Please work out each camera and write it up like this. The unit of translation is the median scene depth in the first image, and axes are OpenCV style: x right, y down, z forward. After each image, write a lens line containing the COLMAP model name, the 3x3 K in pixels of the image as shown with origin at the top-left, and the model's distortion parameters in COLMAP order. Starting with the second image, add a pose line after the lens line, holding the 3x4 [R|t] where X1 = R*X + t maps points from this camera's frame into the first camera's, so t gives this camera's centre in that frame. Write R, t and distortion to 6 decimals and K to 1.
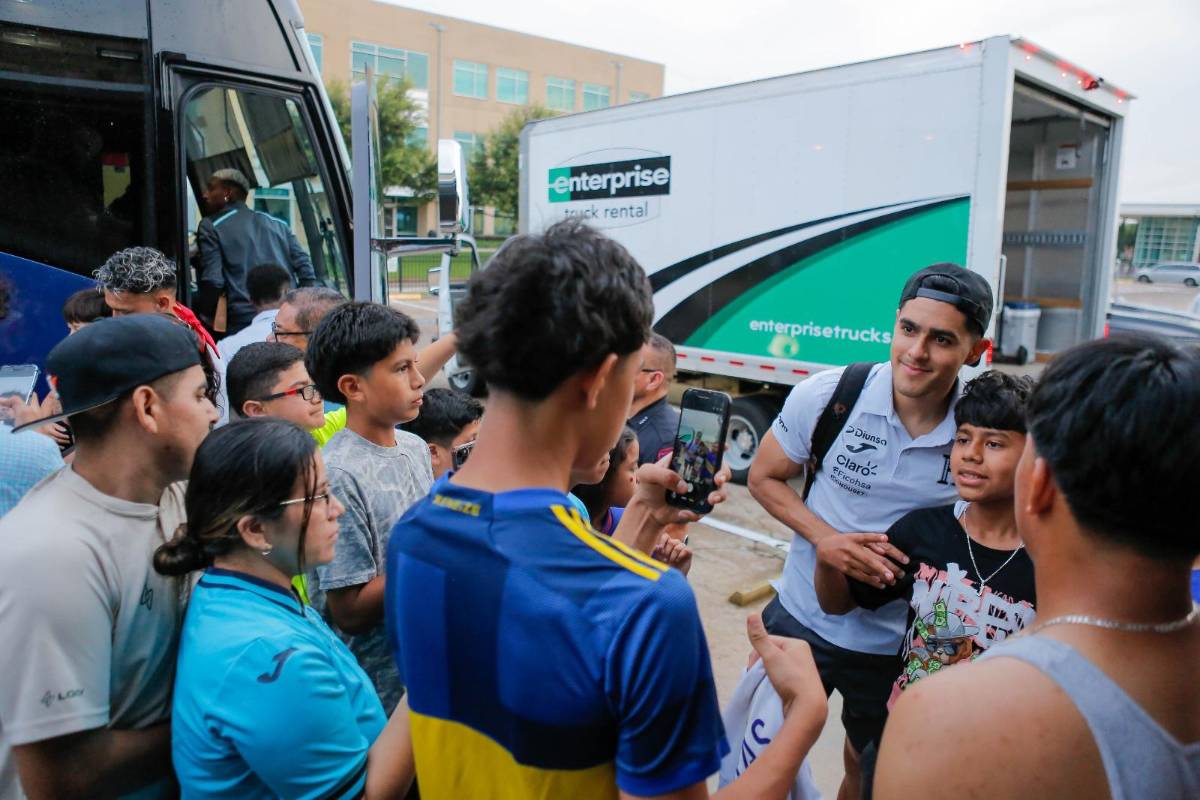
lens RADIAL K [[862.1, 0, 601.7], [0, 862.1, 402.8], [0, 0, 1]] dist [-0.088720, 0.072587]
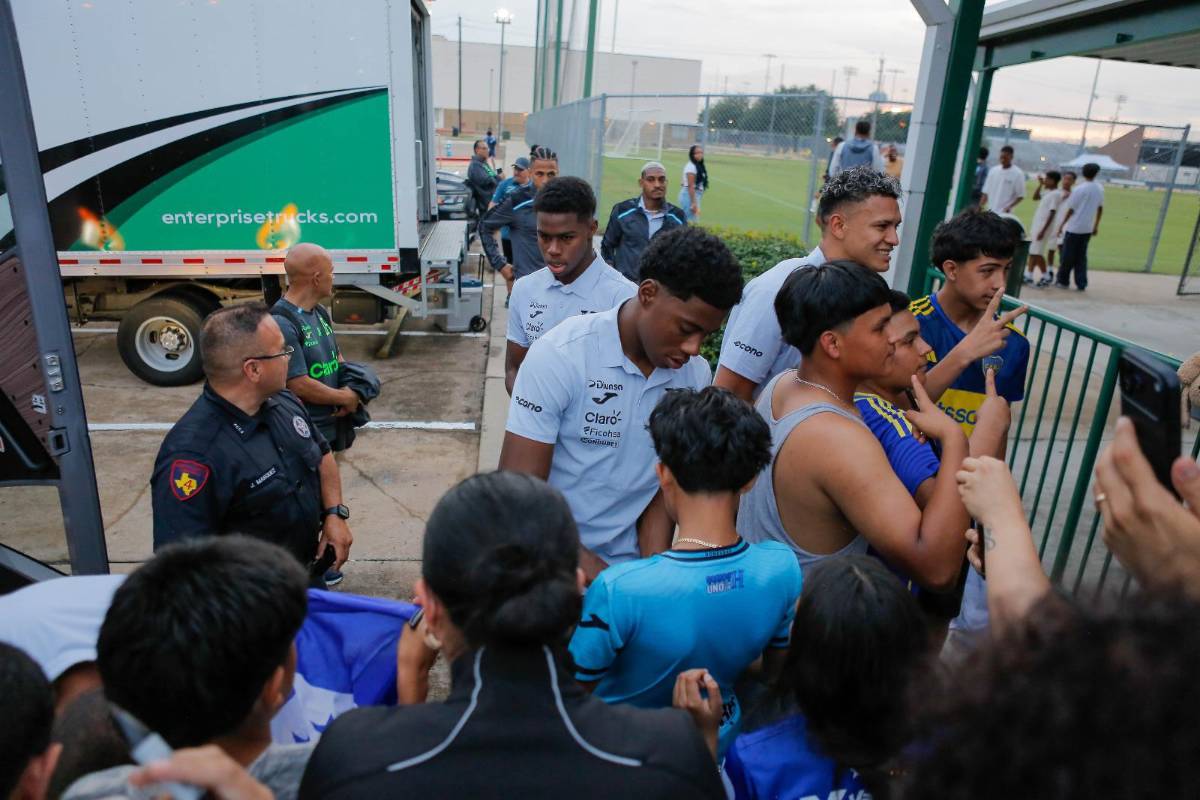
lens RADIAL K [[862.1, 0, 610.7], [0, 862.1, 391.9], [0, 0, 1]] dist [-0.088720, 0.072587]
pose [[0.536662, -0.259756, 0.802820, -0.379729], [0.129448, 0.965519, 0.225866, -0.056120], [-0.833809, -0.017291, 0.551782, 0.080388]]
